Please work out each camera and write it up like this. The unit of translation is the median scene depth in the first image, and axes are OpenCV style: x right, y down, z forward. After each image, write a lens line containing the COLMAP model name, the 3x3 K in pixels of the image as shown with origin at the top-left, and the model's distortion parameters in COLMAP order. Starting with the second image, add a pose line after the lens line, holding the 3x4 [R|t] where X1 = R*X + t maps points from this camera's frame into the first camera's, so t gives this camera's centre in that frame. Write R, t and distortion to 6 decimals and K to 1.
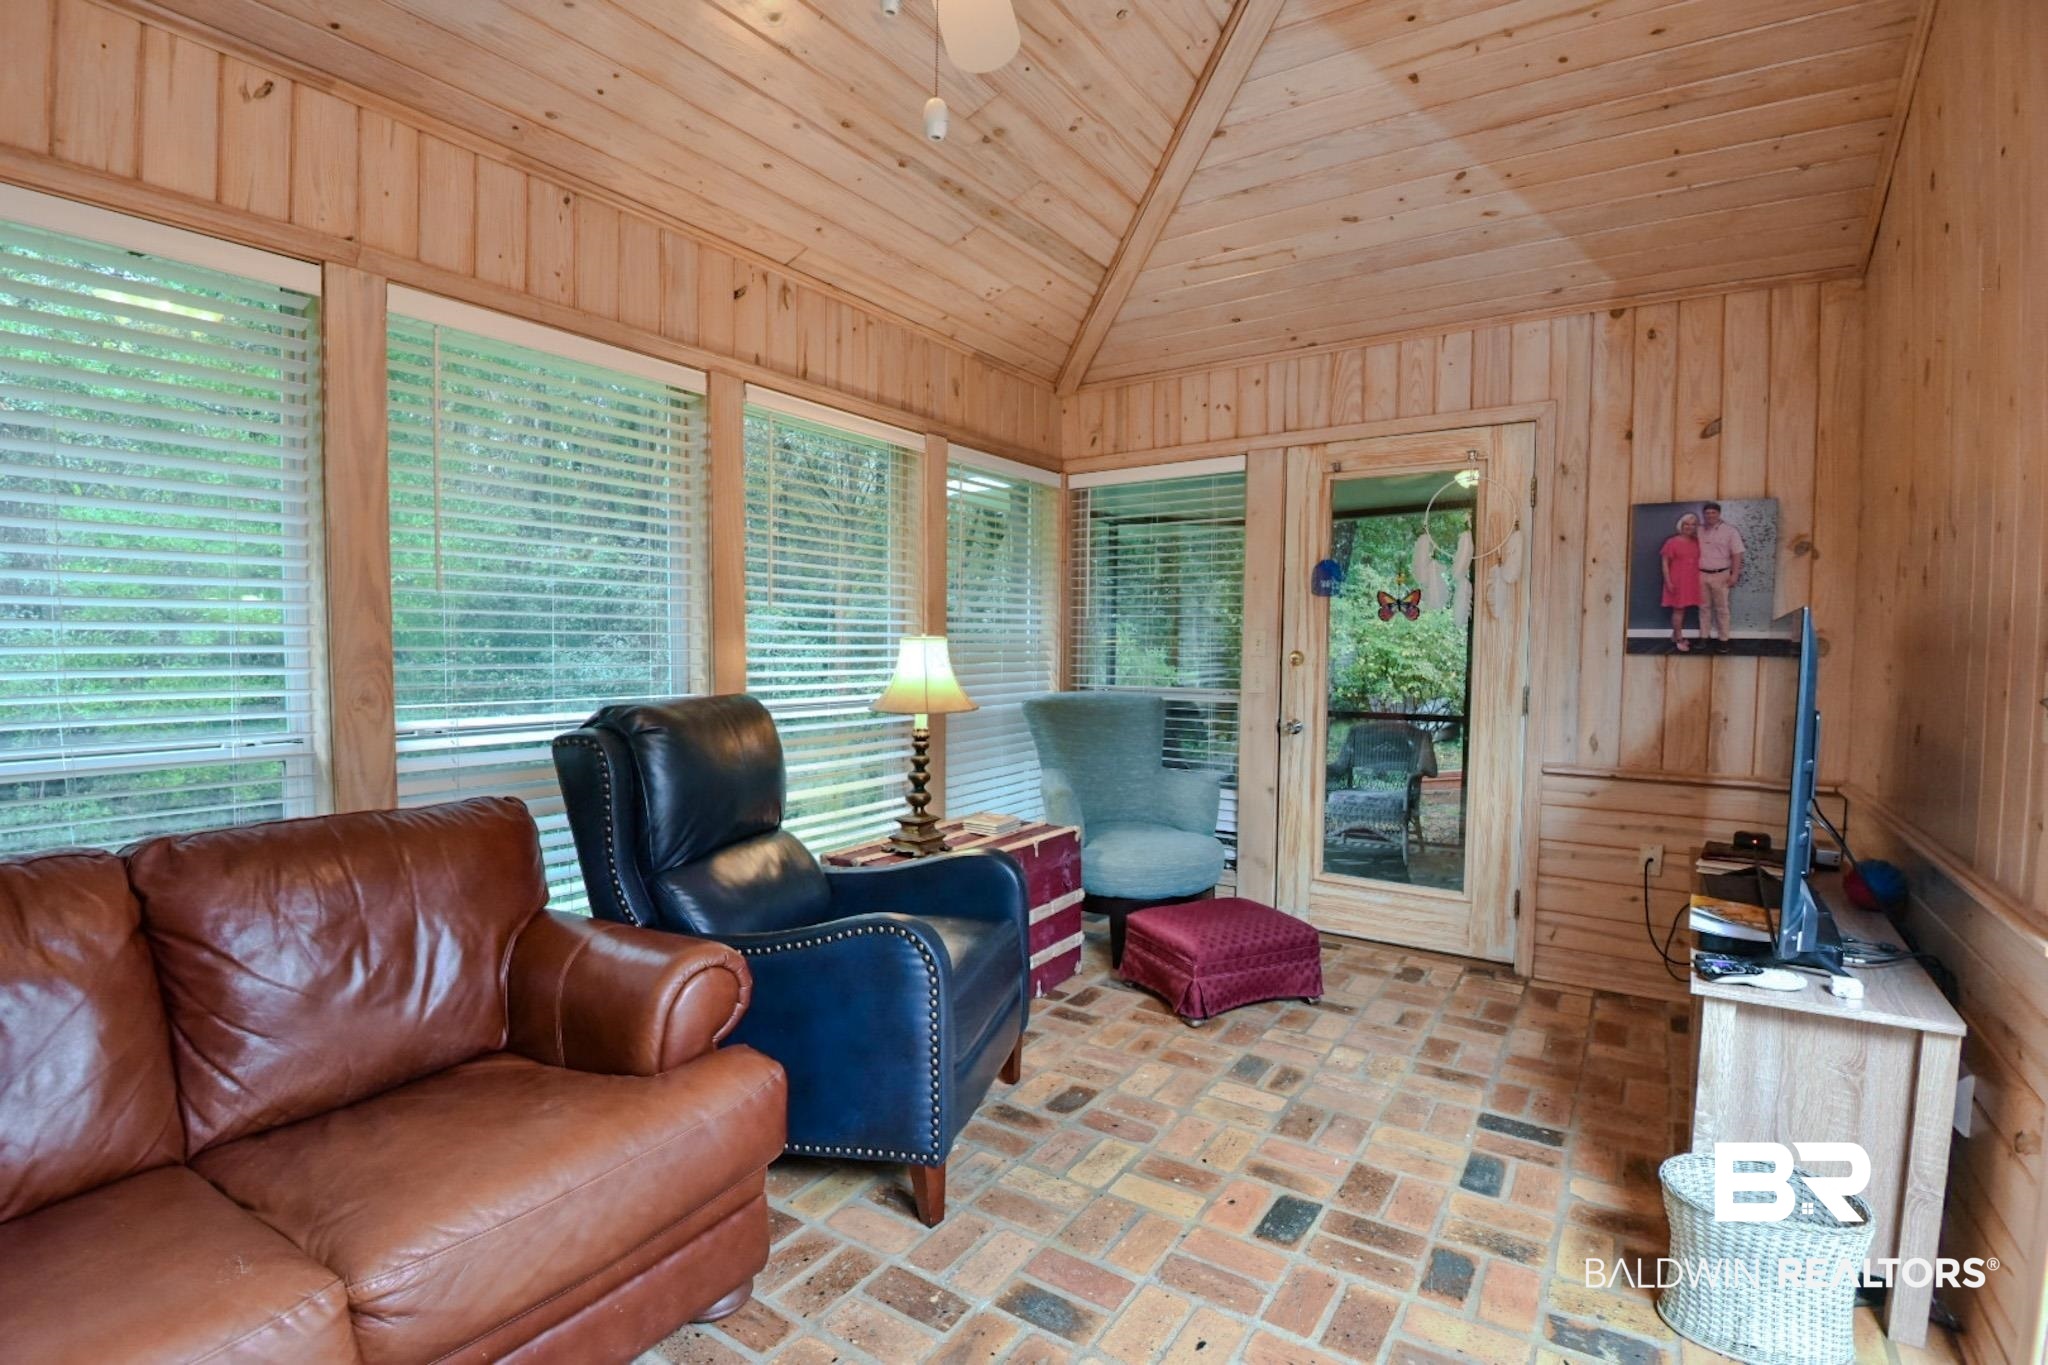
lens RADIAL K [[942.1, 0, 1003.6], [0, 942.1, 687.2], [0, 0, 1]] dist [-0.023893, -0.012824]
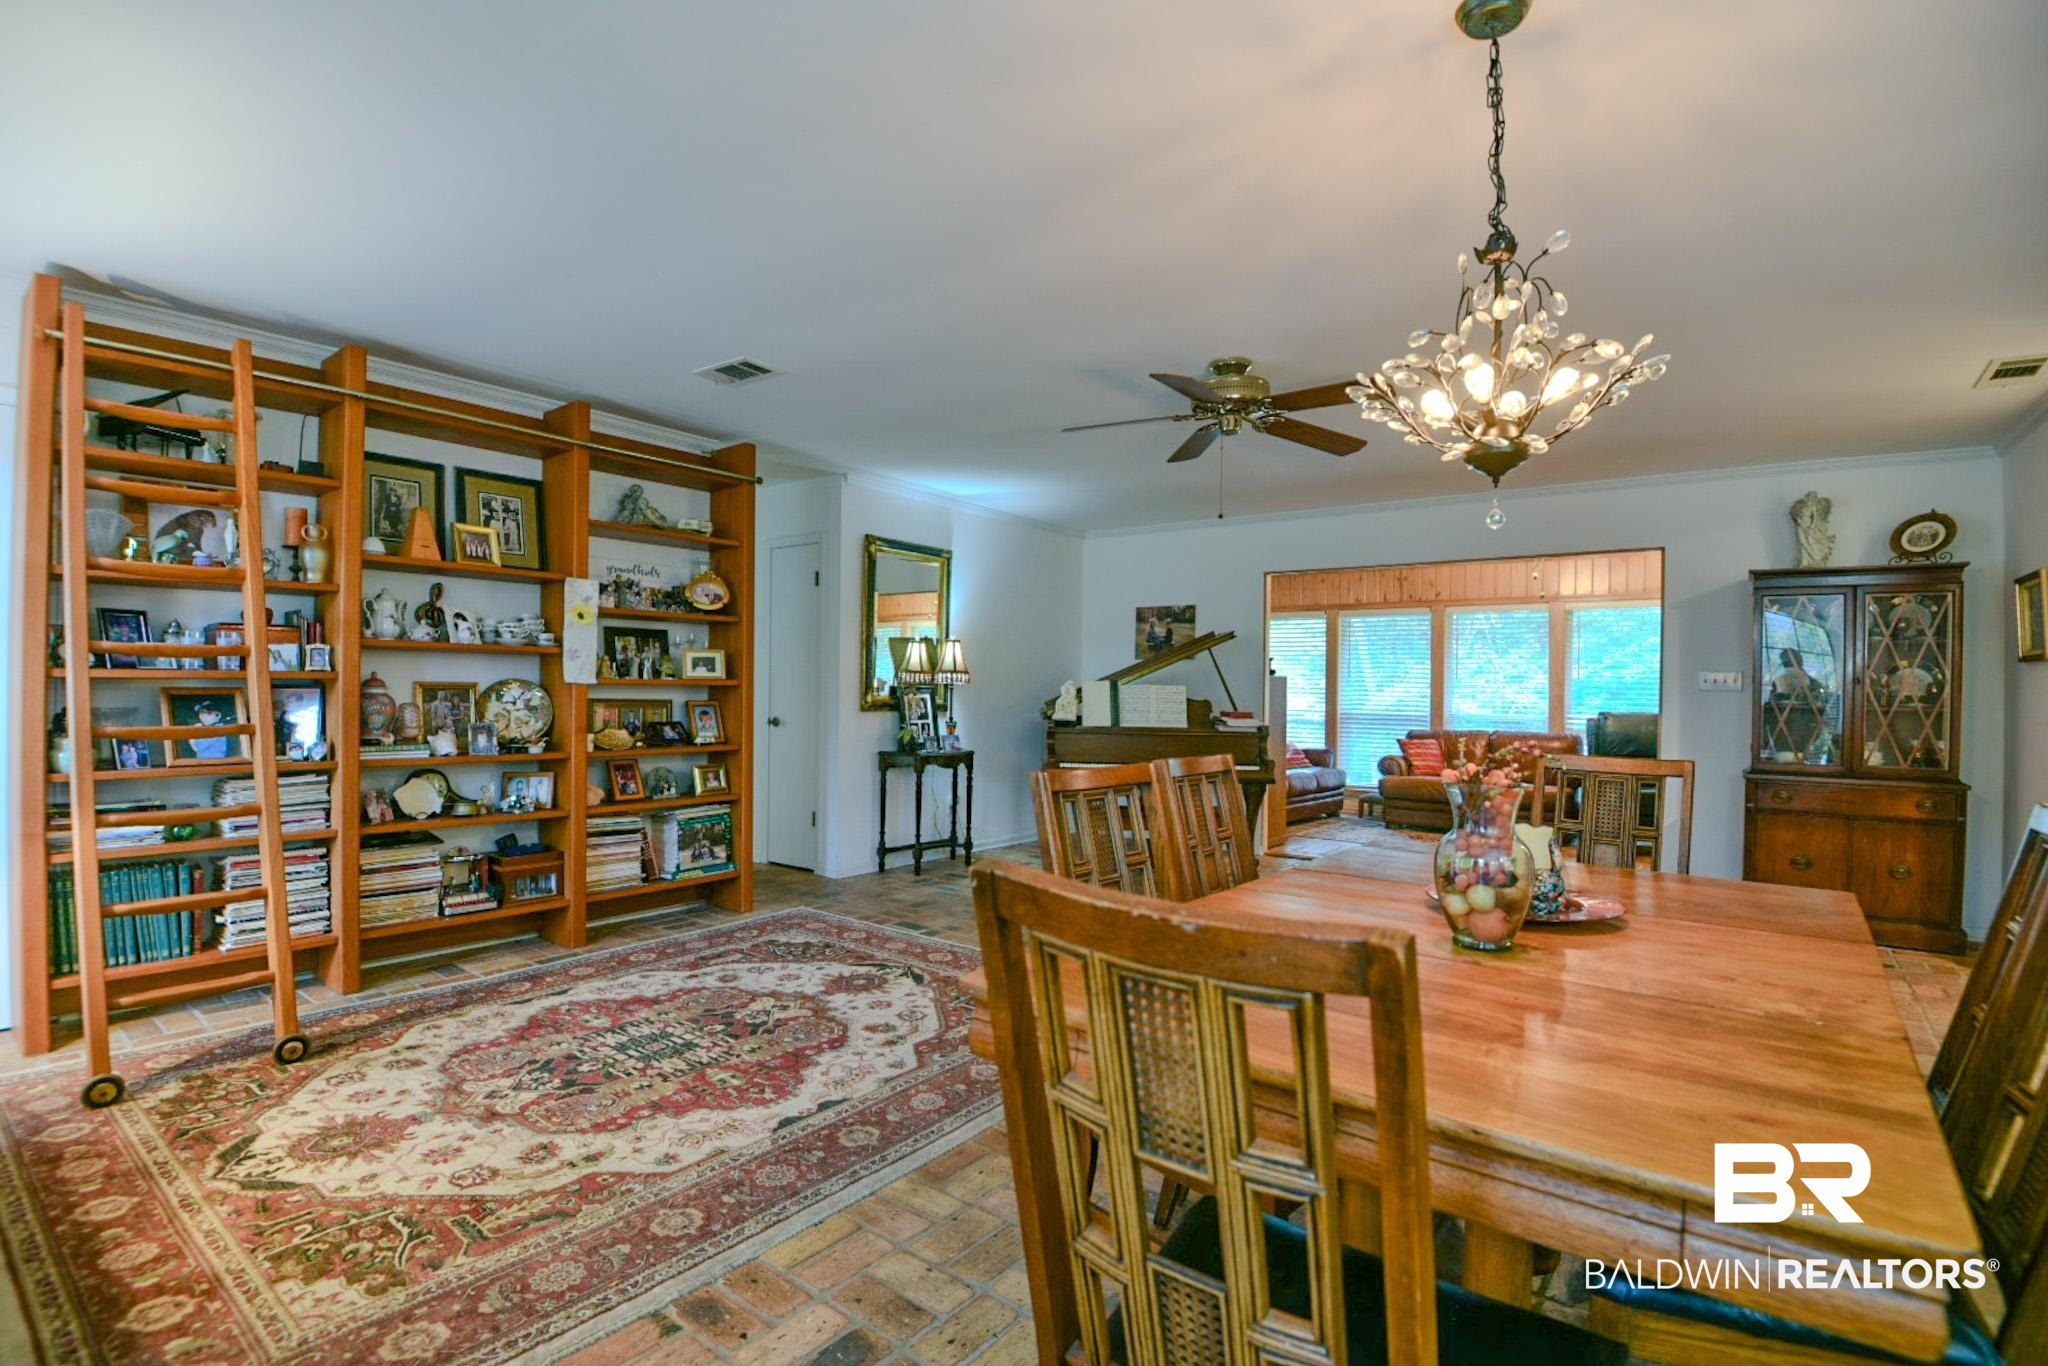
lens RADIAL K [[942.1, 0, 1019.6], [0, 942.1, 689.0], [0, 0, 1]] dist [-0.023893, -0.012824]
pose [[-0.056589, -0.012336, -0.998321, 2.366644], [-0.067788, 0.997664, -0.008485, 0.085980], [0.996094, 0.067194, -0.057293, -0.738179]]
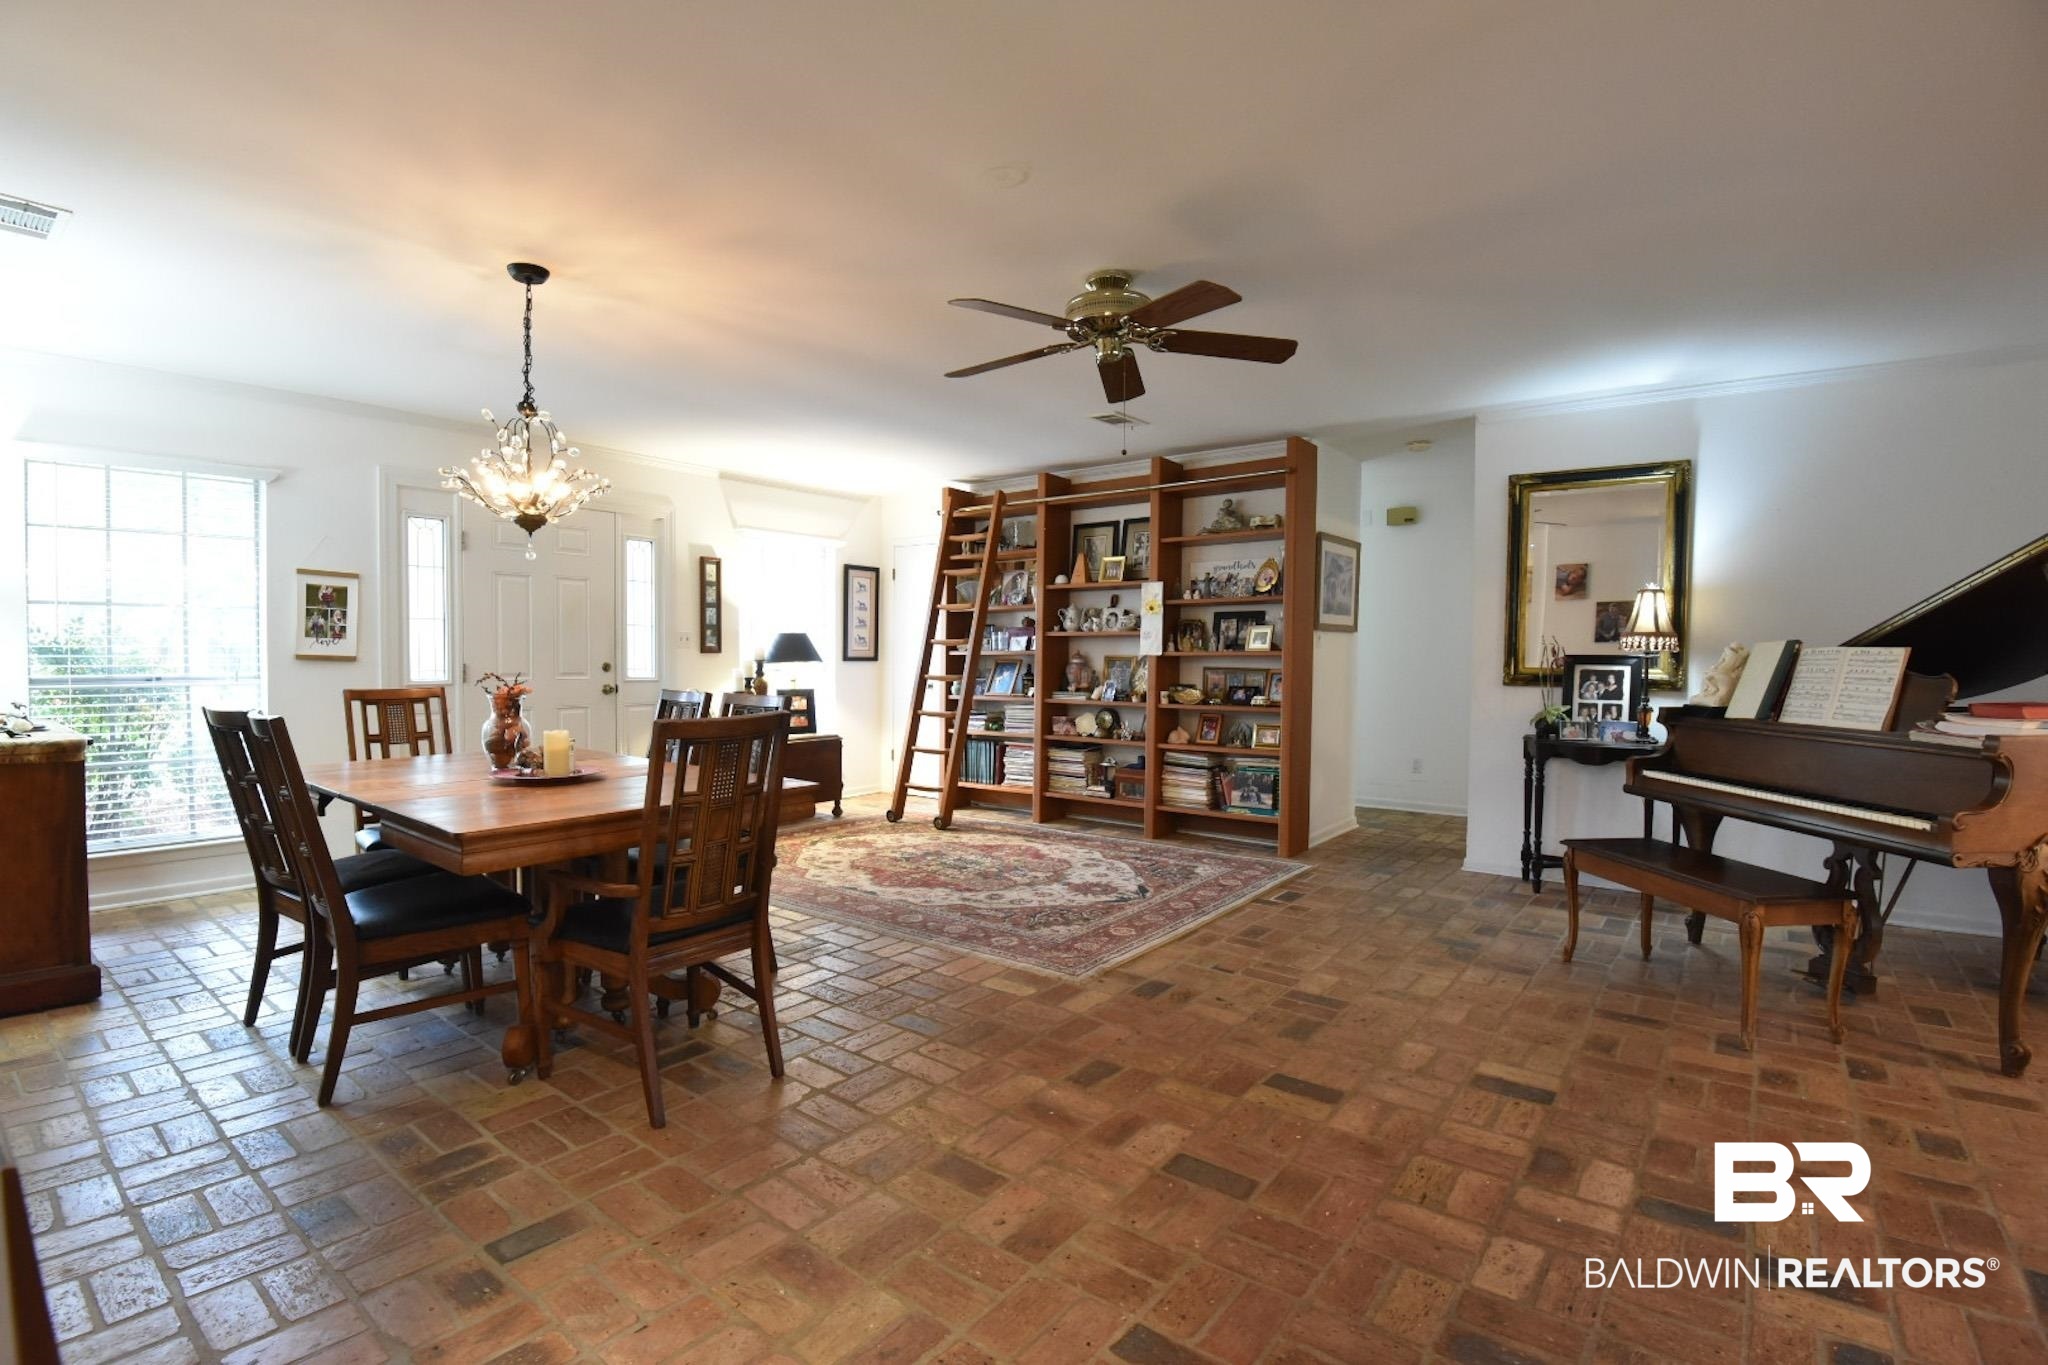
lens RADIAL K [[942.1, 0, 1032.5], [0, 942.1, 697.1], [0, 0, 1]] dist [-0.023893, -0.012824]
pose [[-0.998421, -0.017558, 0.053361, 1.229769], [-0.012191, 0.994984, 0.099291, 0.007426], [-0.054836, 0.098484, -0.993627, 0.469952]]
